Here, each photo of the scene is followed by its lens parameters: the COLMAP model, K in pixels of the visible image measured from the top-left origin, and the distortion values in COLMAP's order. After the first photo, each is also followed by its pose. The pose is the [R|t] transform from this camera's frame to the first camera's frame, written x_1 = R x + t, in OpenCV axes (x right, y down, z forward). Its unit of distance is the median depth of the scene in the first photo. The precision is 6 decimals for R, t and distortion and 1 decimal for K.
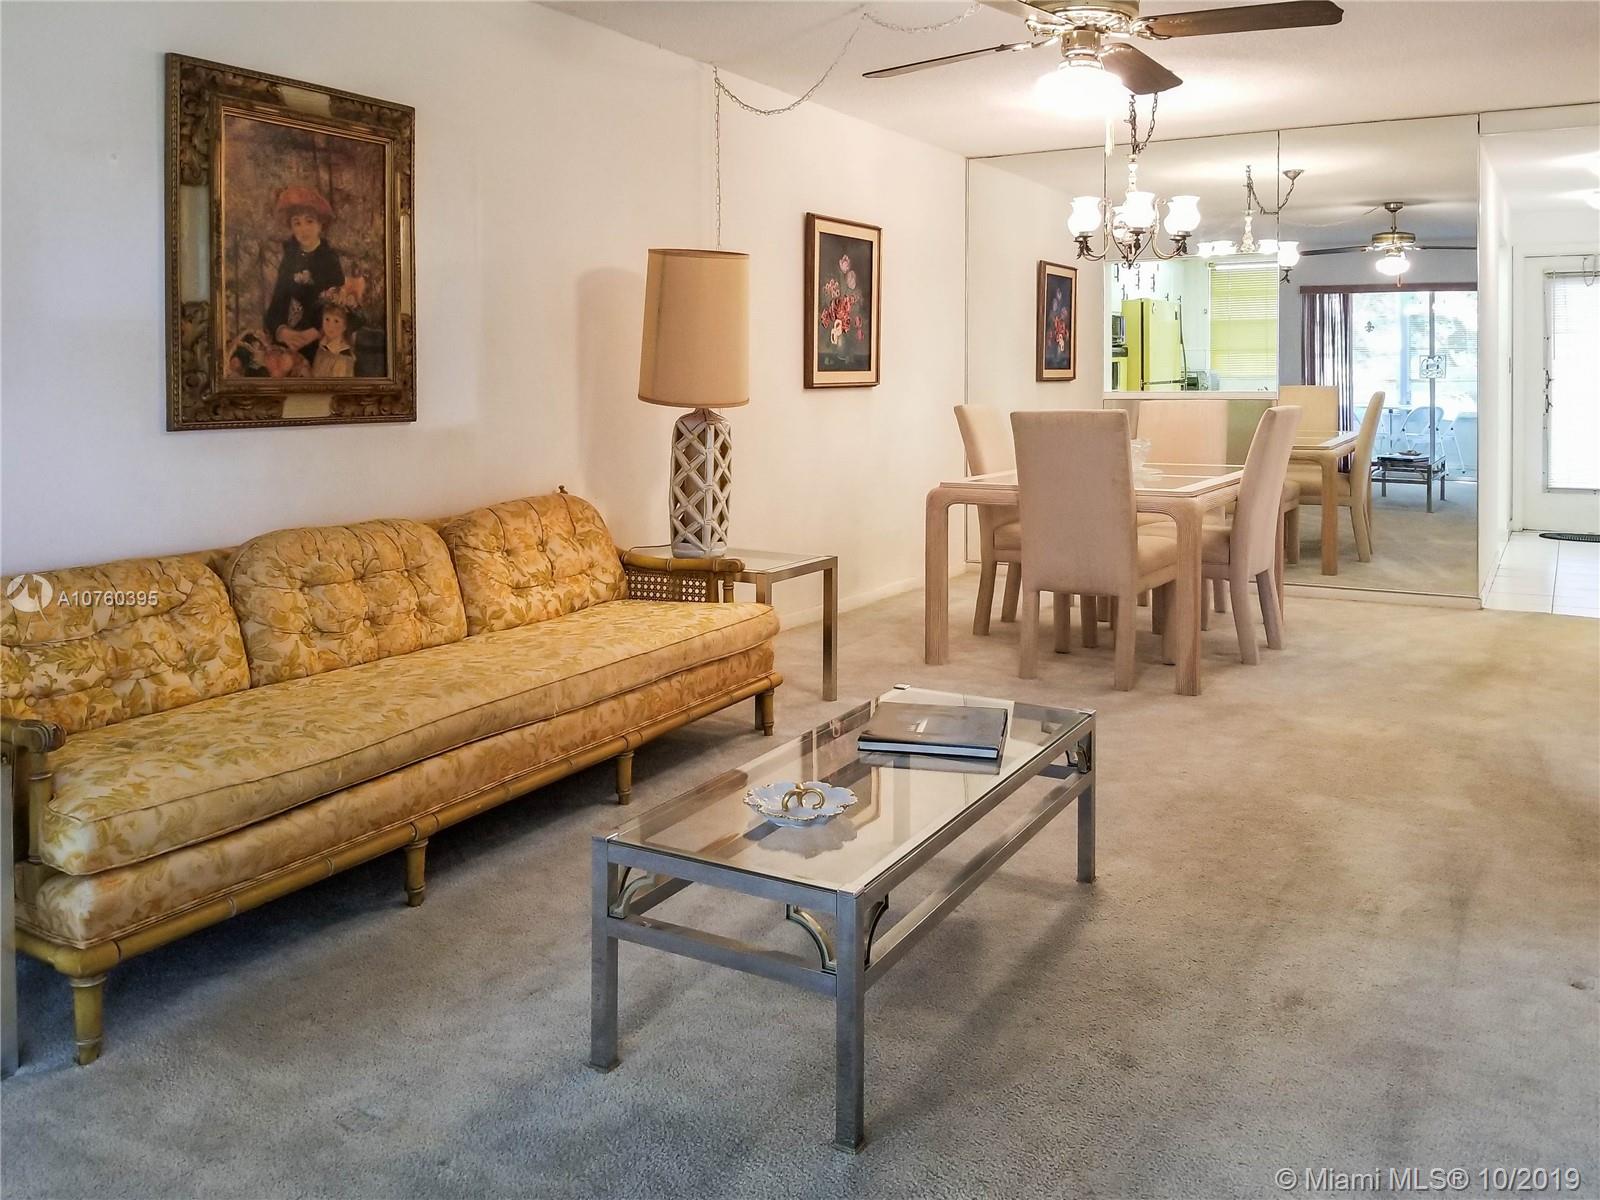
lens RADIAL K [[1315.2, 0, 803.7], [0, 1315.2, 416.1], [0, 0, 1]] dist [-0.001236, -0.007658]
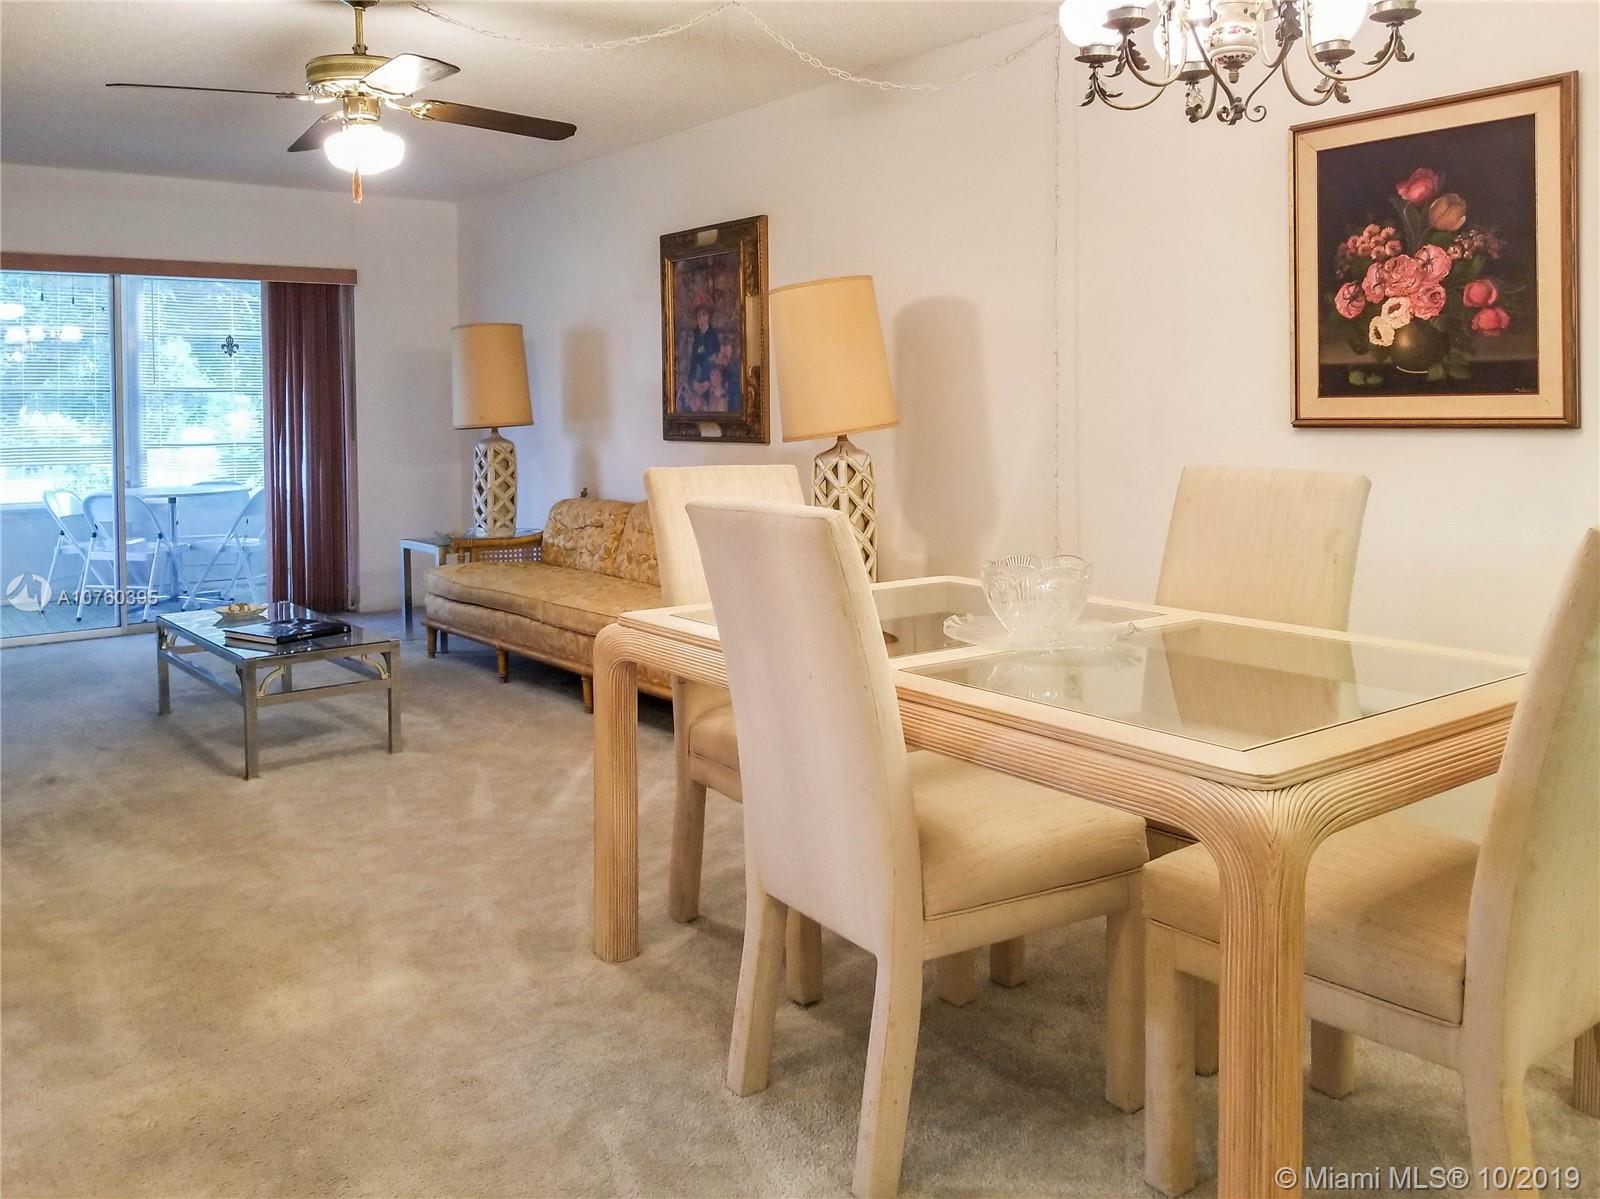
lens RADIAL K [[1333.0, 0, 802.2], [0, 1333.0, 468.5], [0, 0, 1]] dist [0.192722, -0.391163]
pose [[-0.378324, 0.046399, -0.924510, 1.071107], [-0.018787, 0.998152, 0.057783, -0.055557], [0.925483, 0.039230, -0.376753, 1.694493]]
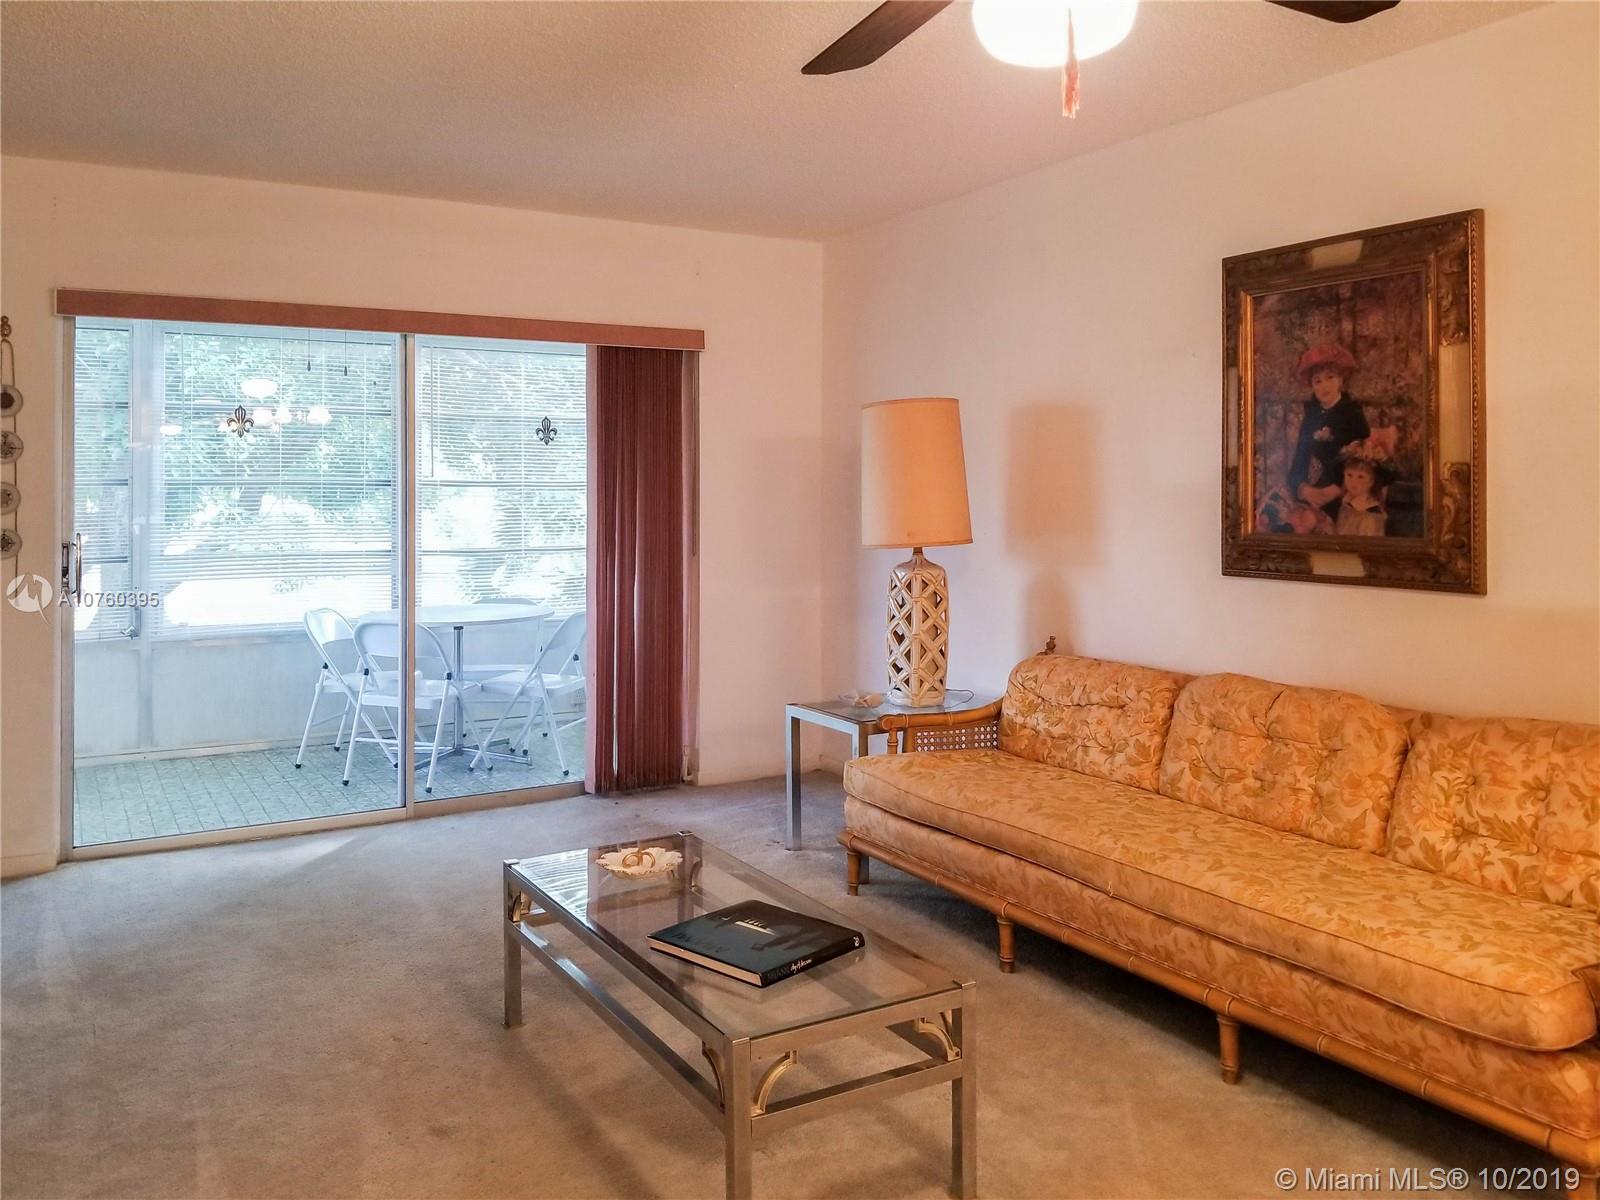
lens RADIAL K [[1312.0, 0, 804.1], [0, 1312.0, 485.0], [0, 0, 1]] dist [0.010730, 0.005995]
pose [[-0.487751, 0.003558, -0.872976, 0.663546], [-0.020263, 0.999676, 0.015396, -0.072721], [0.872748, 0.025199, -0.487521, 1.113823]]
